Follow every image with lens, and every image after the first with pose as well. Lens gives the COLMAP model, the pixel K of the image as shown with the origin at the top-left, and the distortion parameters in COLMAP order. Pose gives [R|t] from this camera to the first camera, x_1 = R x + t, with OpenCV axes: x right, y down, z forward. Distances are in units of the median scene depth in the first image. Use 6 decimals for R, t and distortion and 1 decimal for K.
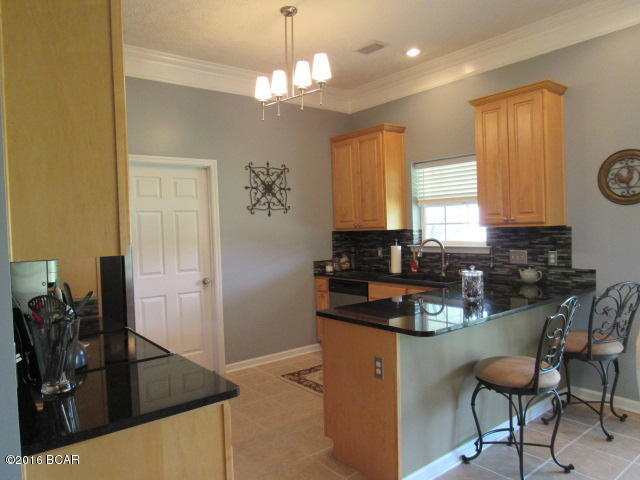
lens RADIAL K [[458.8, 0, 321.8], [0, 458.8, 240.8], [0, 0, 1]] dist [-0.019957, -0.002219]
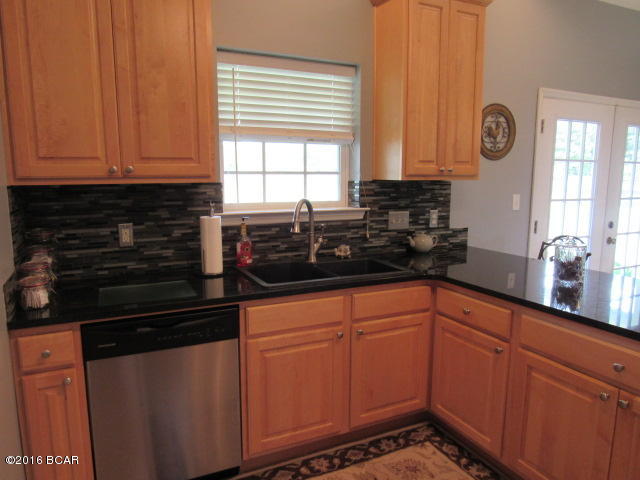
lens RADIAL K [[458.8, 0, 320.9], [0, 458.8, 238.6], [0, 0, 1]] dist [-0.019957, -0.002219]
pose [[0.215820, -0.111908, 0.969999, -0.346585], [0.016545, 0.993687, 0.110960, -0.021517], [-0.976293, -0.007898, 0.216309, 0.975330]]
